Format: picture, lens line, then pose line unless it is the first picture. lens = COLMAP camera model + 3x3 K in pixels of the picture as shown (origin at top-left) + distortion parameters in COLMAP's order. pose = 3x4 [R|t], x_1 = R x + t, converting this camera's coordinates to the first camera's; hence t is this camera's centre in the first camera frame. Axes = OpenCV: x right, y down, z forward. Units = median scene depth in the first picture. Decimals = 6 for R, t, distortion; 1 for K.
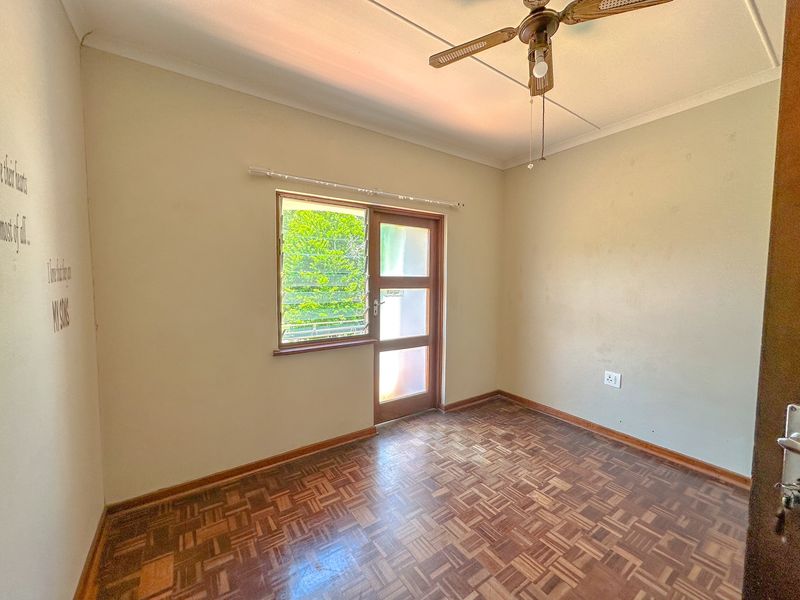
lens RADIAL K [[321.8, 0, 399.9], [0, 321.8, 299.3], [0, 0, 1]] dist [0.000250, -0.000168]
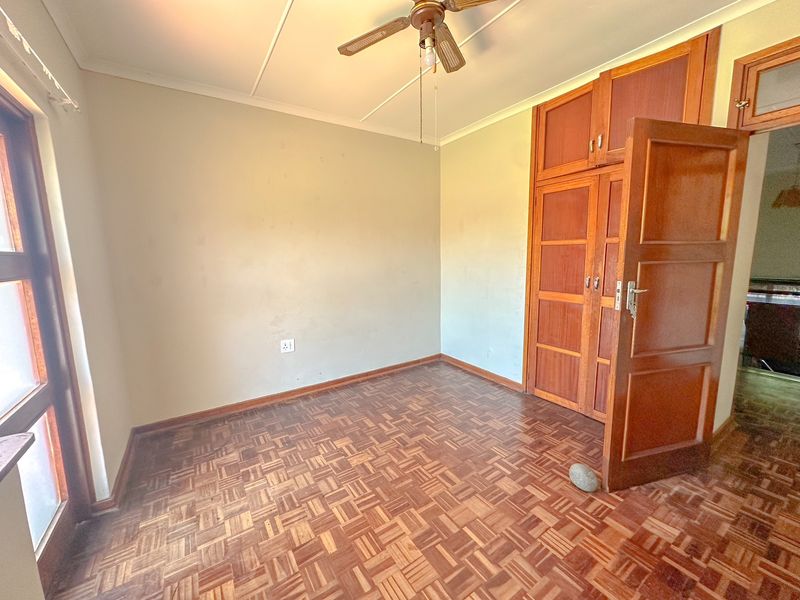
lens RADIAL K [[321.8, 0, 399.8], [0, 321.8, 298.2], [0, 0, 1]] dist [0.000250, -0.000168]
pose [[0.015982, -0.144364, 0.989396, -0.461477], [0.084277, 0.986195, 0.142536, -0.042710], [-0.996314, 0.081106, 0.027928, 0.672814]]
